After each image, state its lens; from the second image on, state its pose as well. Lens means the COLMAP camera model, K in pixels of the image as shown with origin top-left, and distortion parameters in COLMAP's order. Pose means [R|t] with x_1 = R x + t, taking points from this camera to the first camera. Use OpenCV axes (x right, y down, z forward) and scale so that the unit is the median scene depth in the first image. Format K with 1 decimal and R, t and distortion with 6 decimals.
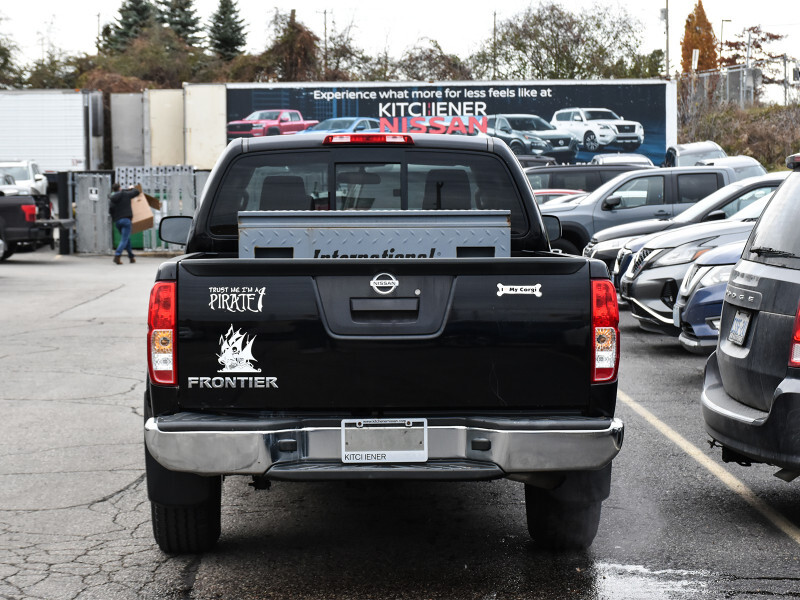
lens RADIAL K [[2023.2, 0, 400.0], [0, 2023.2, 300.0], [0, 0, 1]] dist [-0.027725, 0.107380]
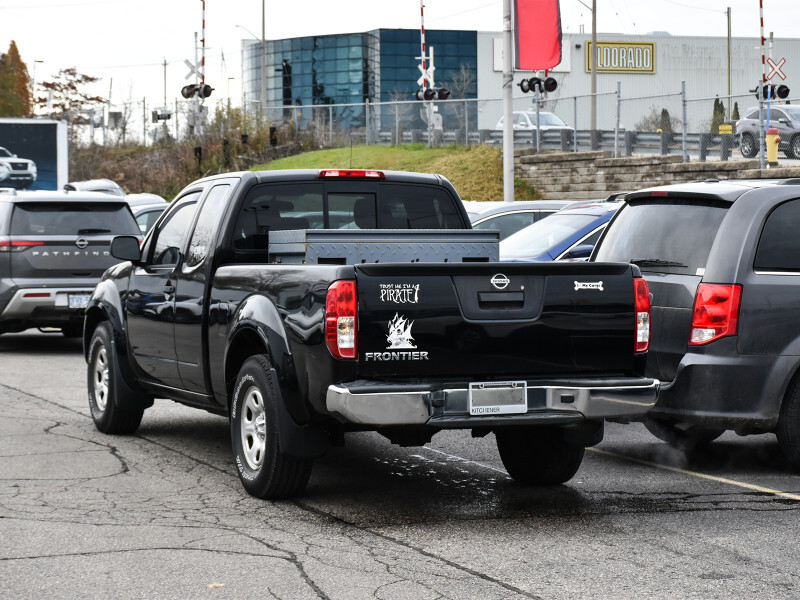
lens RADIAL K [[2023.2, 0, 400.0], [0, 2023.2, 300.0], [0, 0, 1]] dist [-0.027725, 0.107380]
pose [[0.933739, -0.006479, 0.357897, -0.553459], [0.013367, 0.999770, -0.016775, 0.026117], [-0.357706, 0.020448, 0.933610, -0.238728]]
